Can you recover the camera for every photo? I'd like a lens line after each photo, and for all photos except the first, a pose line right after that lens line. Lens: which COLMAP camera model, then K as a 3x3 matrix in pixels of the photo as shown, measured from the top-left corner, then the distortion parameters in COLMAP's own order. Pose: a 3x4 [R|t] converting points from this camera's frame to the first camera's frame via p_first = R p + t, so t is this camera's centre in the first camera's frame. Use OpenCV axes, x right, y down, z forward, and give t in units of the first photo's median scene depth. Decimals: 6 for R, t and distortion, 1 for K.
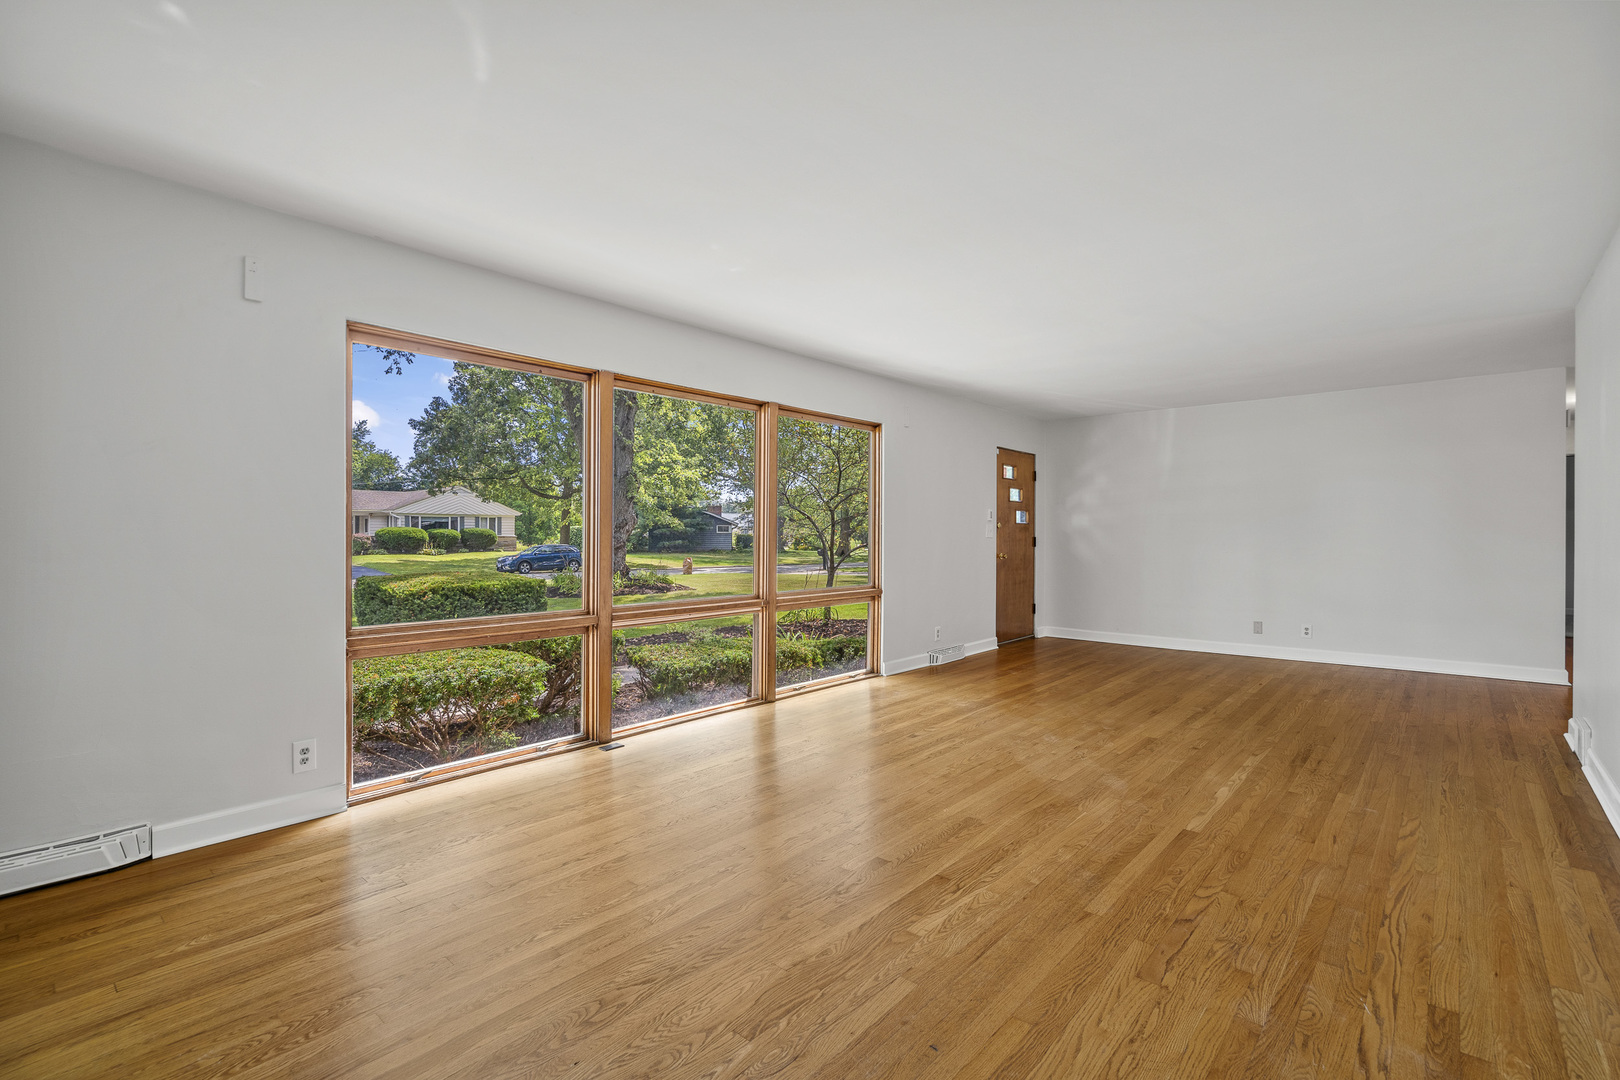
lens RADIAL K [[743.0, 0, 804.2], [0, 743.0, 543.2], [0, 0, 1]] dist [-0.002156, 0.000678]
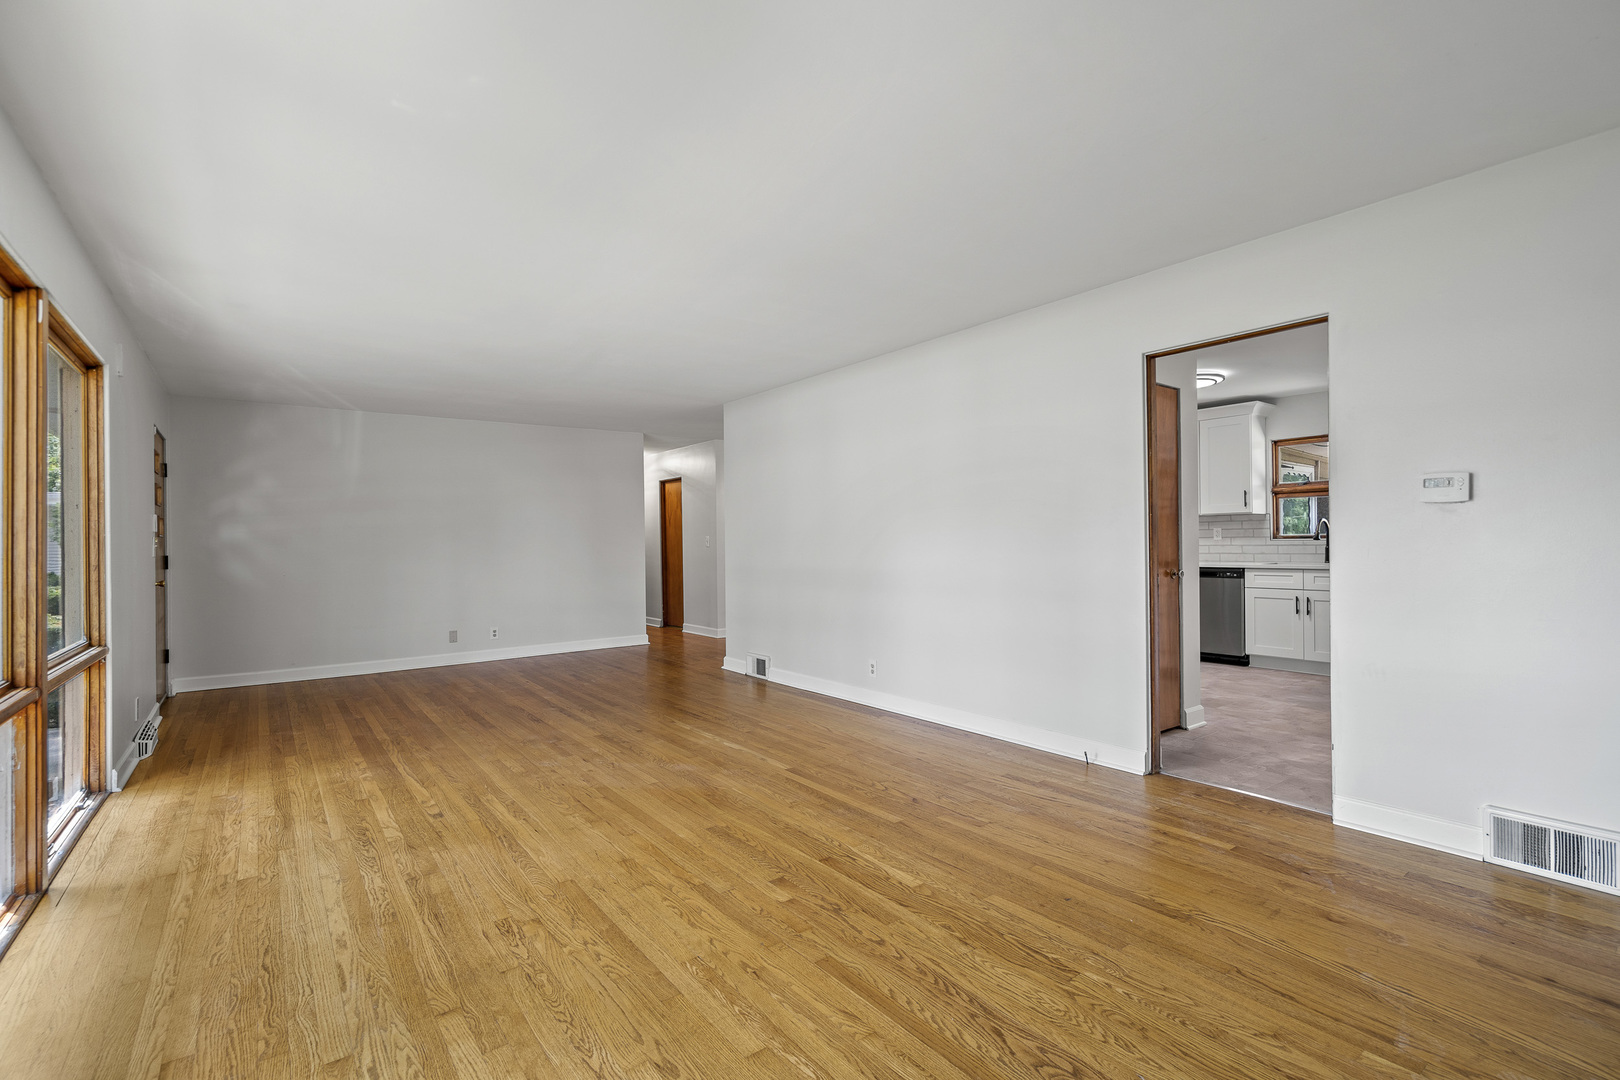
lens RADIAL K [[743.0, 0, 827.3], [0, 743.0, 548.1], [0, 0, 1]] dist [-0.002156, 0.000678]
pose [[0.190028, -0.011922, 0.981706, -0.681861], [0.027398, 0.999601, 0.006835, -0.008569], [-0.981396, 0.025598, 0.190278, 0.609947]]
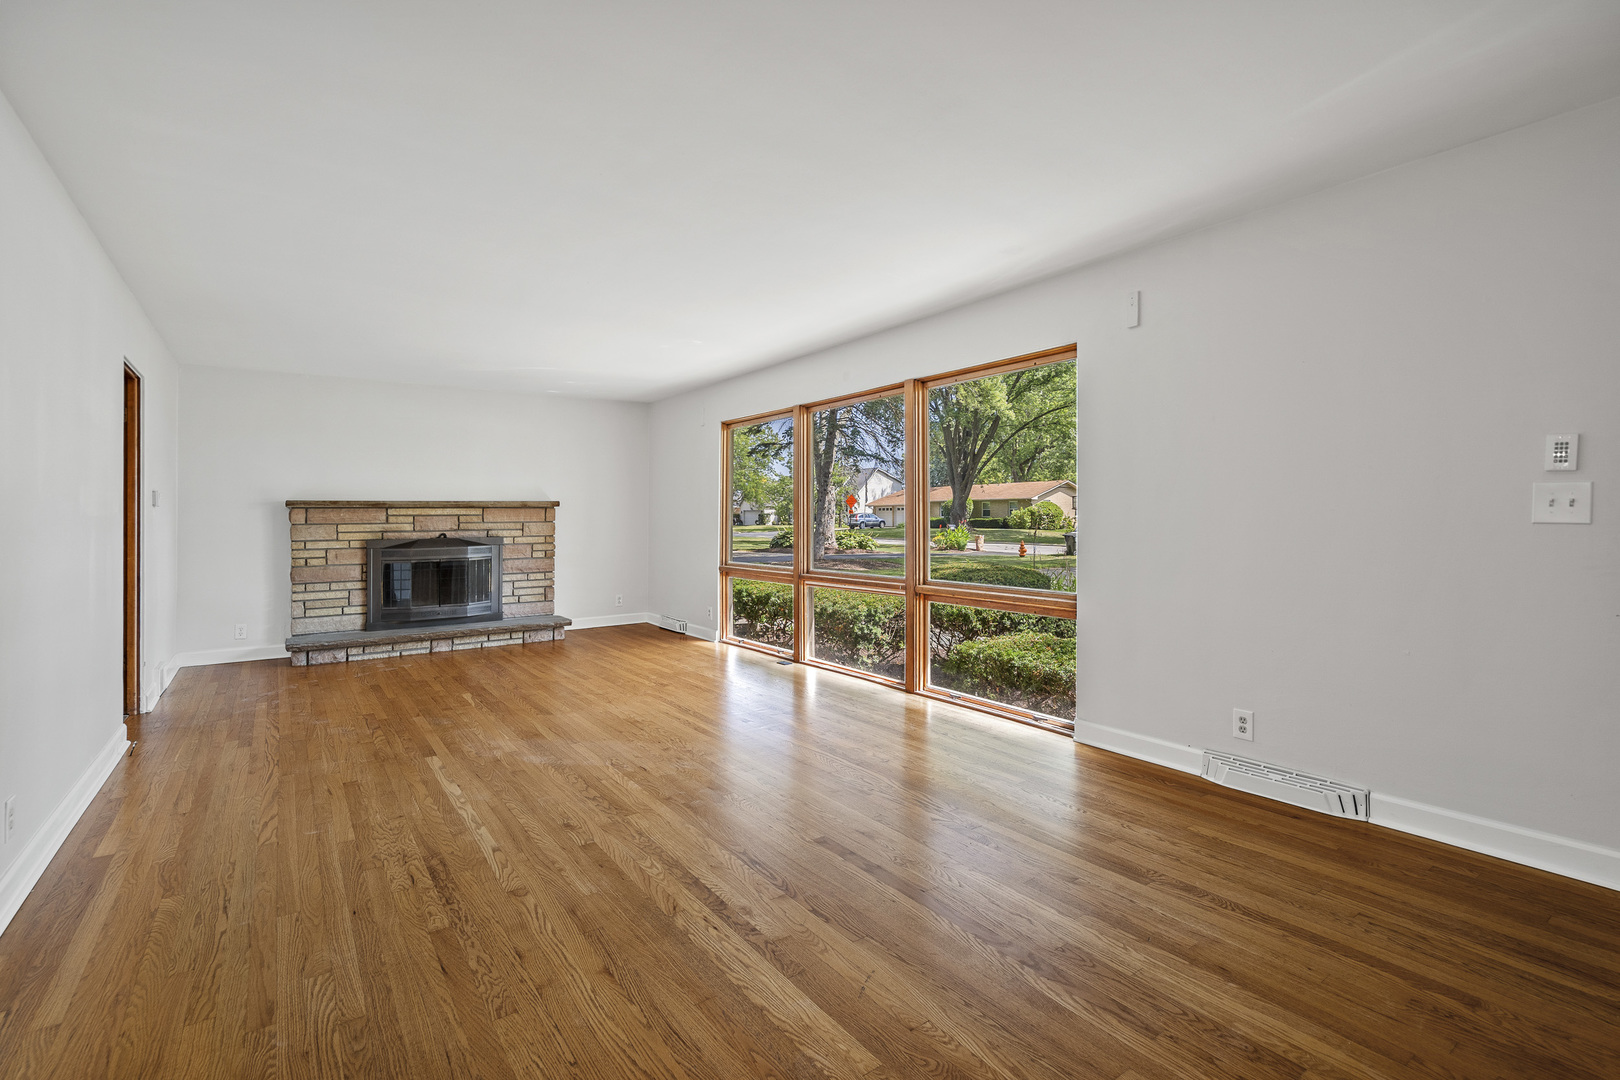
lens RADIAL K [[743.0, 0, 808.4], [0, 743.0, 514.8], [0, 0, 1]] dist [-0.002156, 0.000678]
pose [[-0.230247, -0.004619, -0.973121, 1.451740], [-0.000505, 0.999989, -0.004627, -0.016534], [0.973132, -0.000574, -0.230247, 1.734553]]
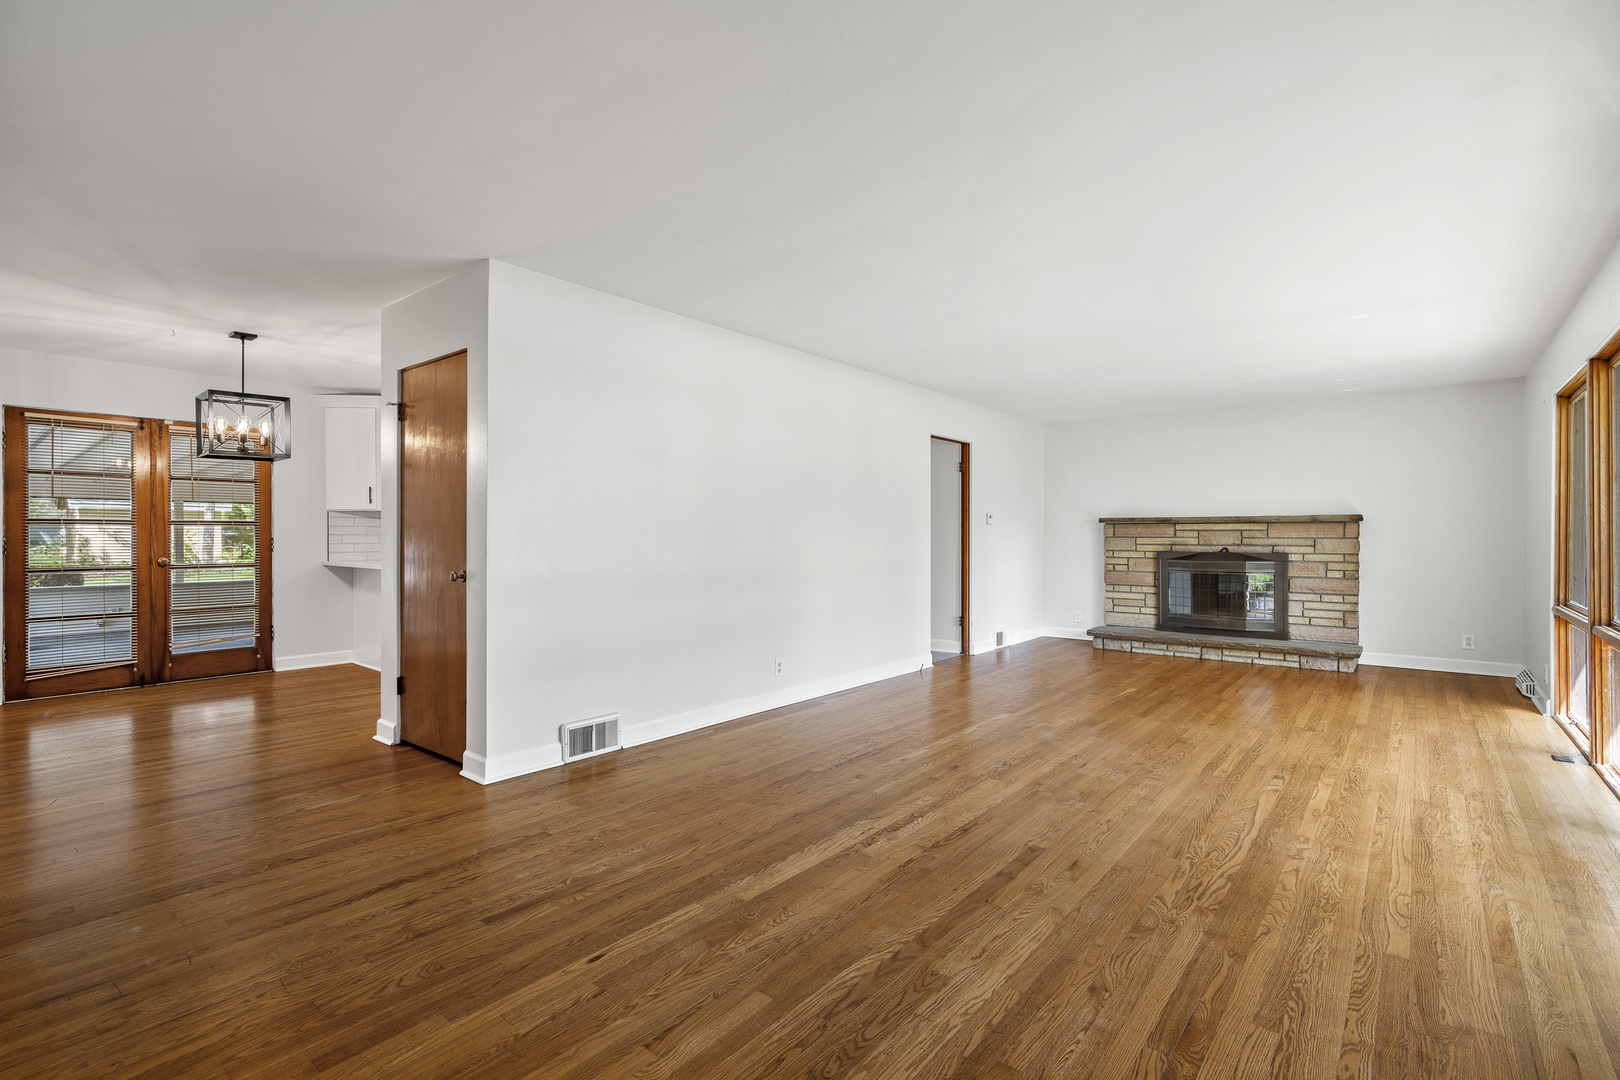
lens RADIAL K [[743.0, 0, 816.1], [0, 743.0, 530.3], [0, 0, 1]] dist [-0.002156, 0.000678]
pose [[-0.999043, -0.006015, -0.043331, 0.930431], [-0.006102, 0.999980, 0.001879, -0.021131], [0.043319, 0.002142, -0.999059, 2.393499]]
